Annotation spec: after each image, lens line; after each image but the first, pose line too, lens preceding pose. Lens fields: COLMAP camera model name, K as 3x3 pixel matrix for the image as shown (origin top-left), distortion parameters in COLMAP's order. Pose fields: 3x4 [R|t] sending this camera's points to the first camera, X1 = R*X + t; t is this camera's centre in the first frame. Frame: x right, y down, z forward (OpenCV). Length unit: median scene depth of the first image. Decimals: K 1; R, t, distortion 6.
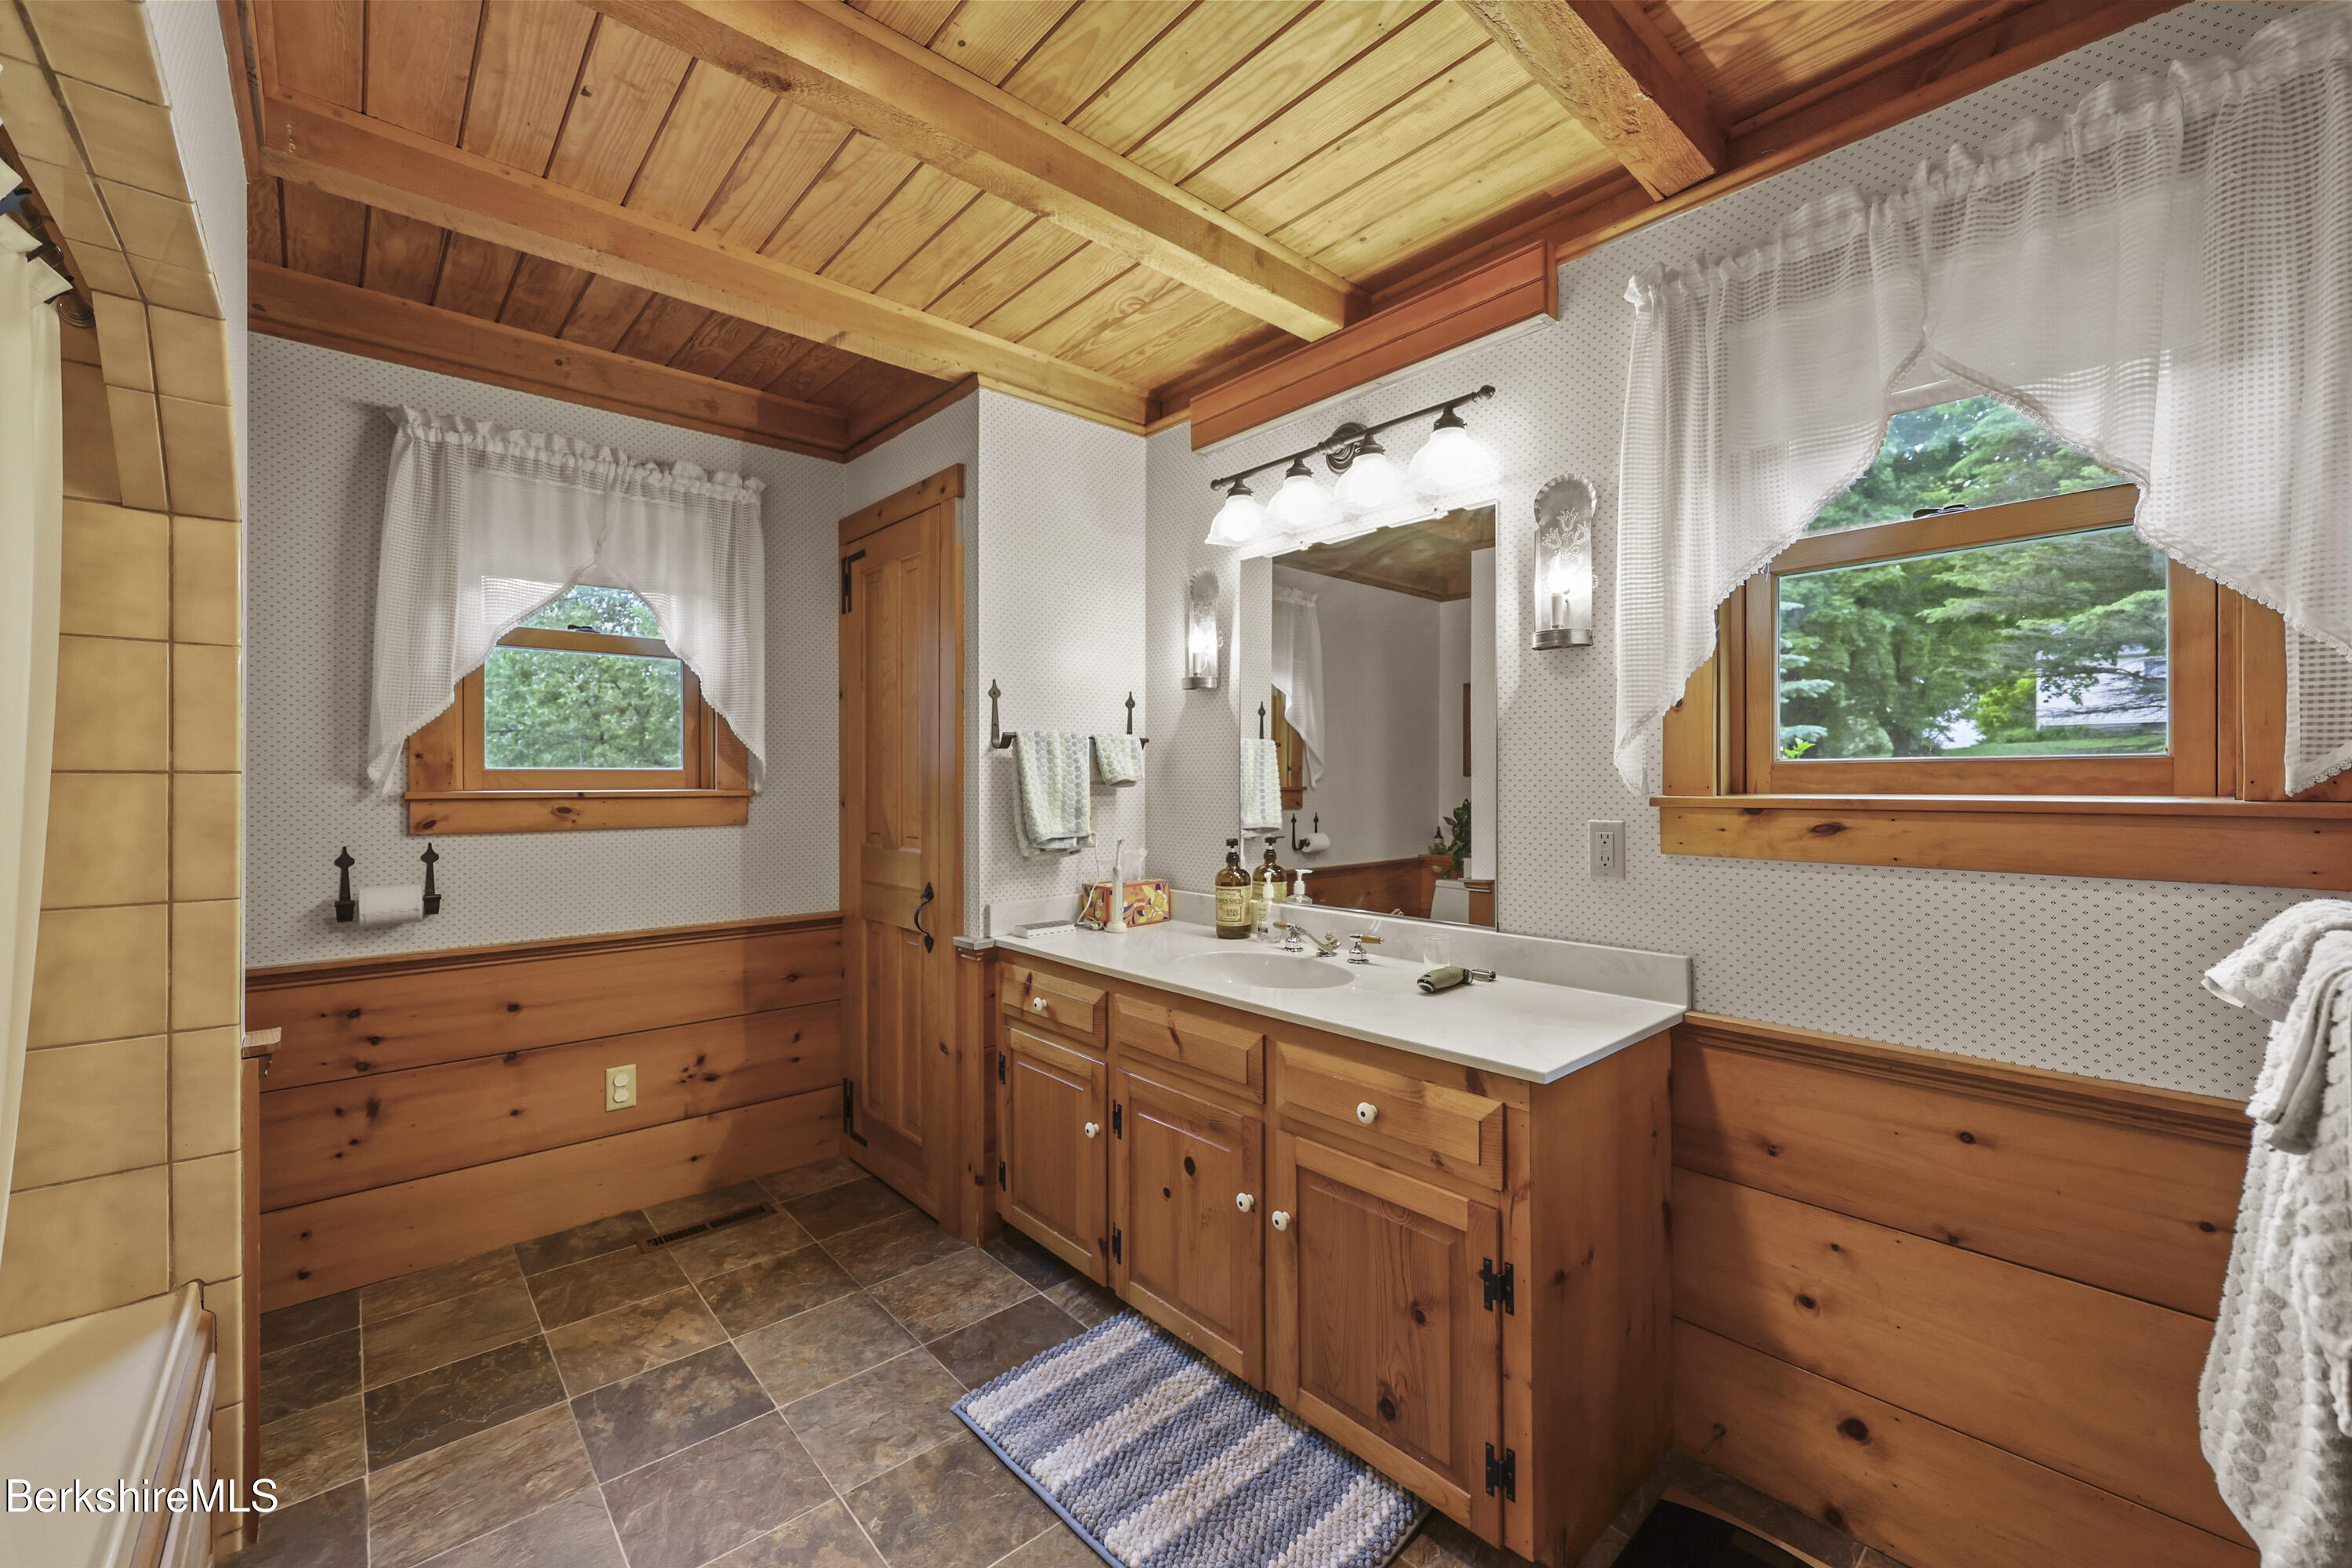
lens RADIAL K [[948.3, 0, 1181.9], [0, 948.3, 776.9], [0, 0, 1]] dist [-0.001290, -0.000044]
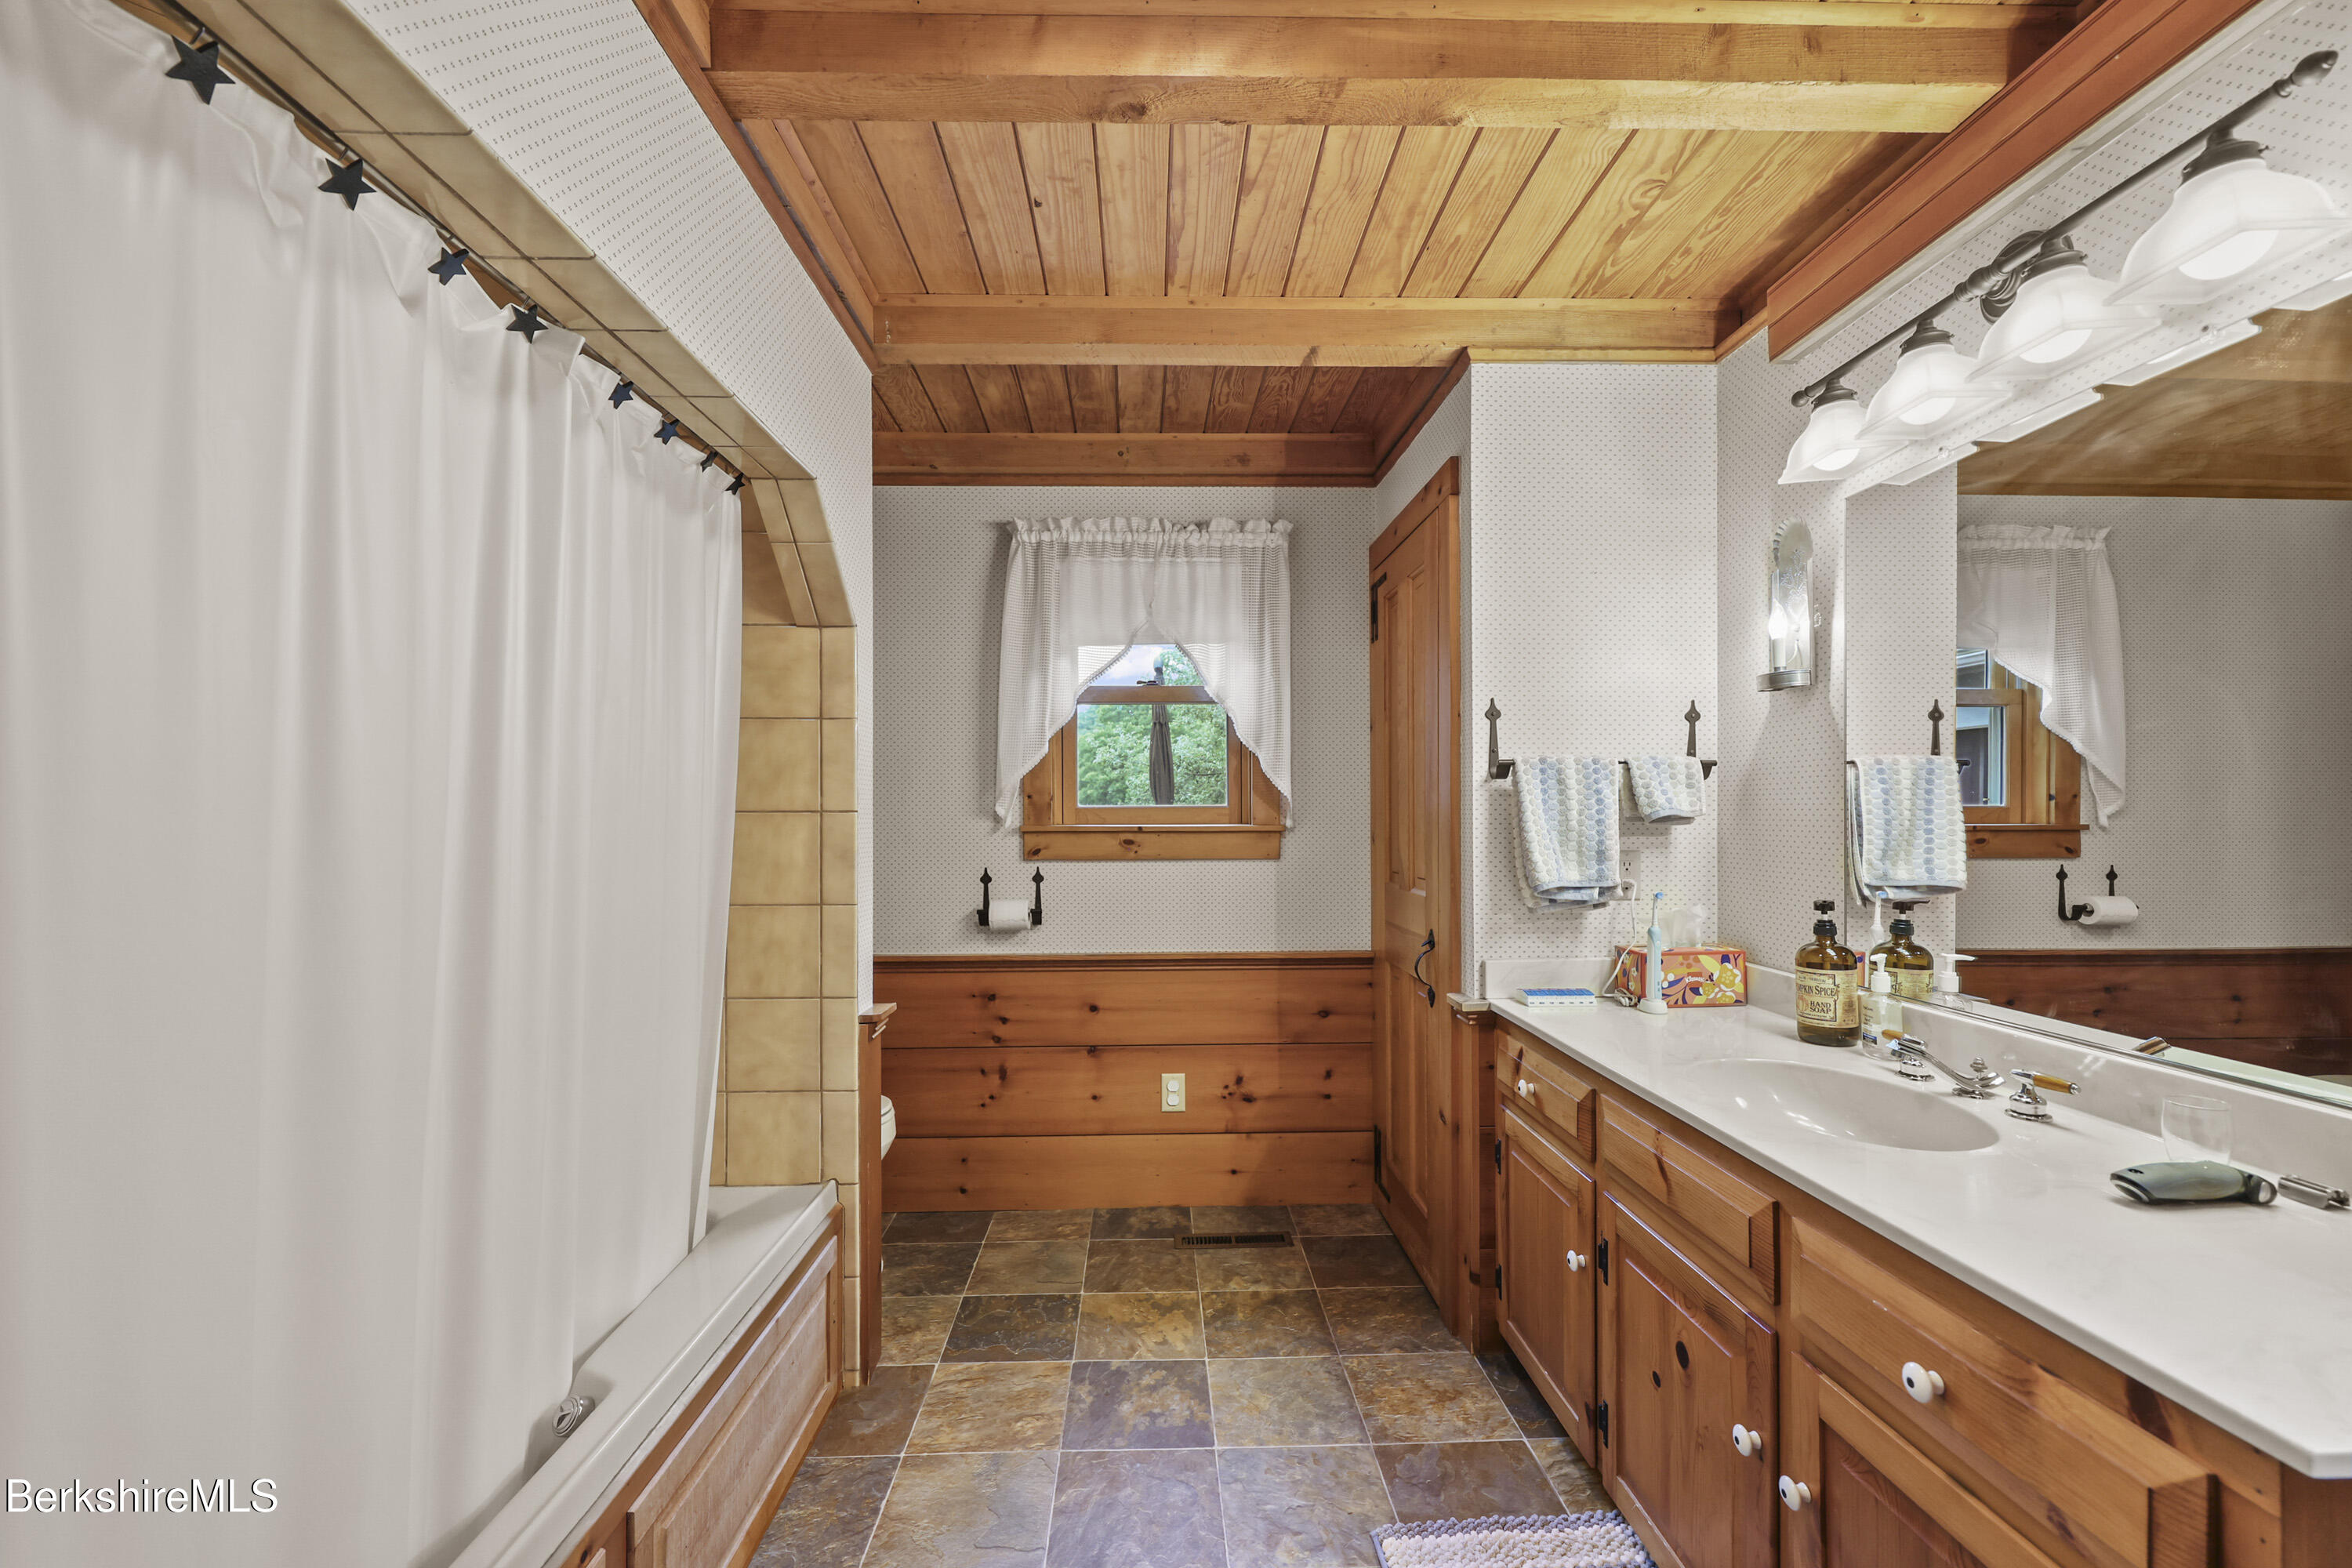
lens RADIAL K [[956.2, 0, 1169.5], [0, 956.2, 812.0], [0, 0, 1]] dist [-0.001980, 0.000001]
pose [[0.759630, -0.002675, -0.650350, 0.151466], [0.003914, 0.999992, 0.000459, -0.001918], [0.650344, -0.002894, 0.759634, 0.164294]]
